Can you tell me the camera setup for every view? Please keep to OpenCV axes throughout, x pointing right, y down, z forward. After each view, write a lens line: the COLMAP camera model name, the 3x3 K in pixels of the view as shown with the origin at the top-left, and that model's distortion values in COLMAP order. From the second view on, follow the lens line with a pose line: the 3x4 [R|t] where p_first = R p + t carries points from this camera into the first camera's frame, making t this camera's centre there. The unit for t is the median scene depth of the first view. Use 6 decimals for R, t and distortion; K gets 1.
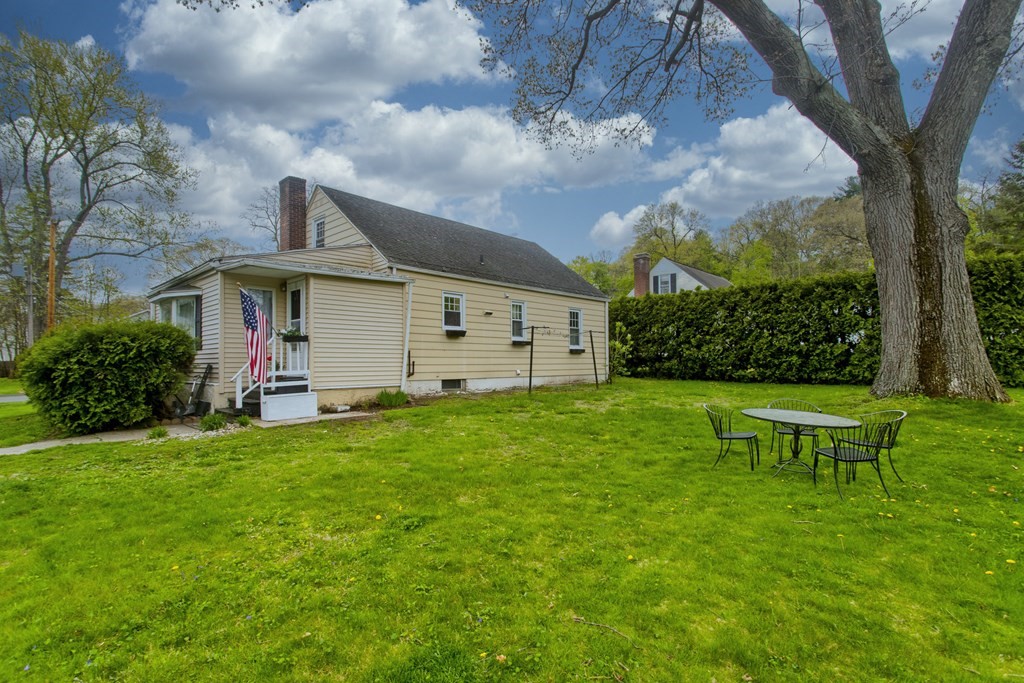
lens RADIAL K [[497.3, 0, 500.3], [0, 497.3, 353.6], [0, 0, 1]] dist [0.003484, -0.000413]
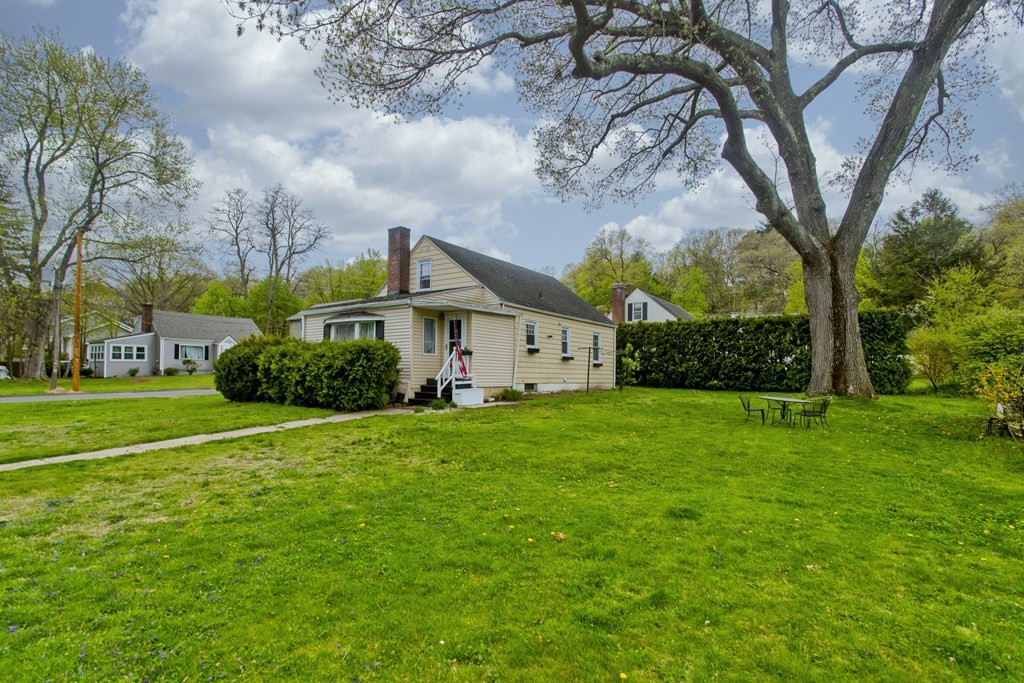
lens RADIAL K [[509.6, 0, 500.9], [0, 509.6, 367.1], [0, 0, 1]] dist [-0.000292, 0.000057]
pose [[0.990228, 0.021267, 0.137827, -0.343960], [-0.021761, 0.999761, 0.002074, 0.004752], [-0.137750, -0.005053, 0.990454, -0.374075]]
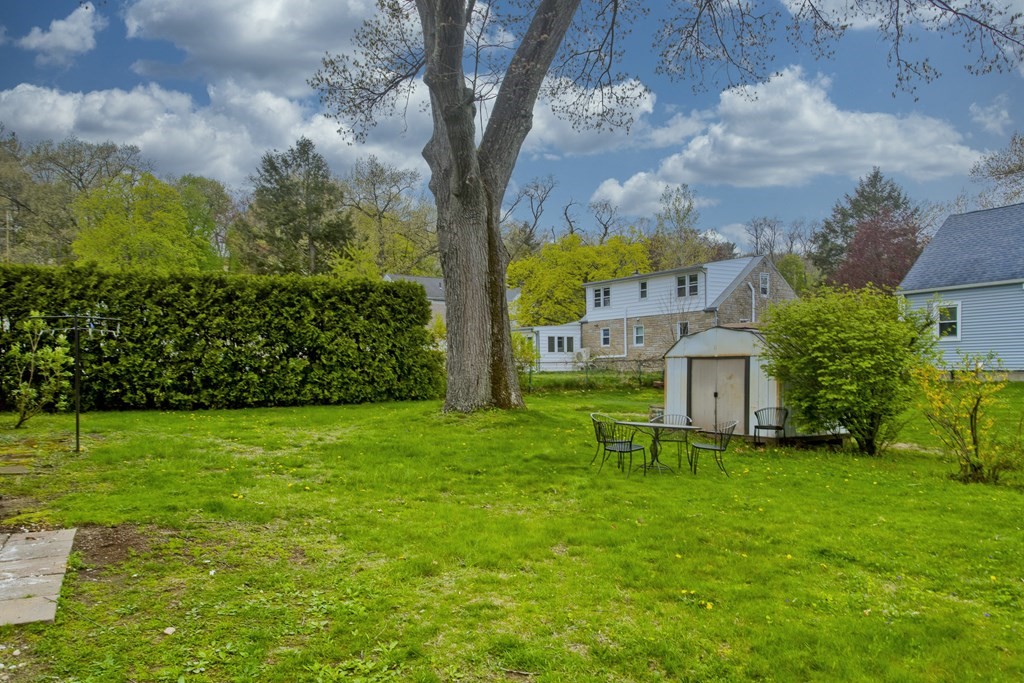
lens RADIAL K [[715.4, 0, 504.9], [0, 715.4, 386.9], [0, 0, 1]] dist [-0.003814, 0.005520]
pose [[0.263924, -0.021062, 0.964314, -0.450994], [-0.004987, 0.999718, 0.023201, -0.001591], [-0.964531, -0.010932, 0.263744, 0.348091]]
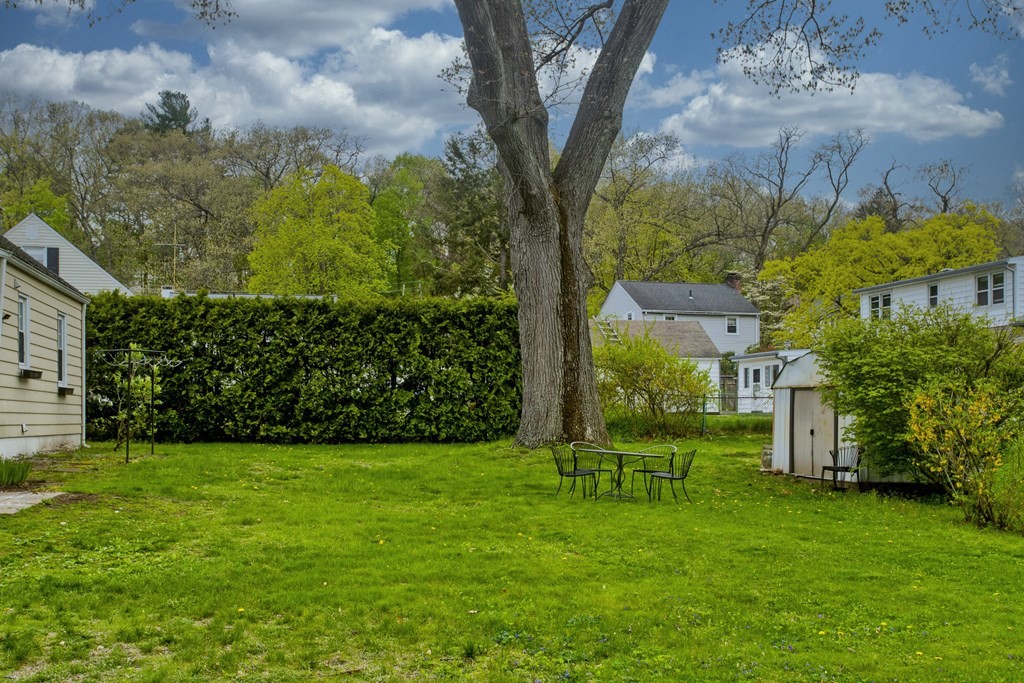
lens RADIAL K [[1075.0, 0, 513.0], [0, 1075.0, 405.6], [0, 0, 1]] dist [0.005714, -0.003157]
pose [[0.562825, 0.013617, 0.826464, -0.650073], [-0.014883, 0.999869, -0.006339, 0.012902], [-0.826442, -0.008732, 0.562954, -0.091628]]
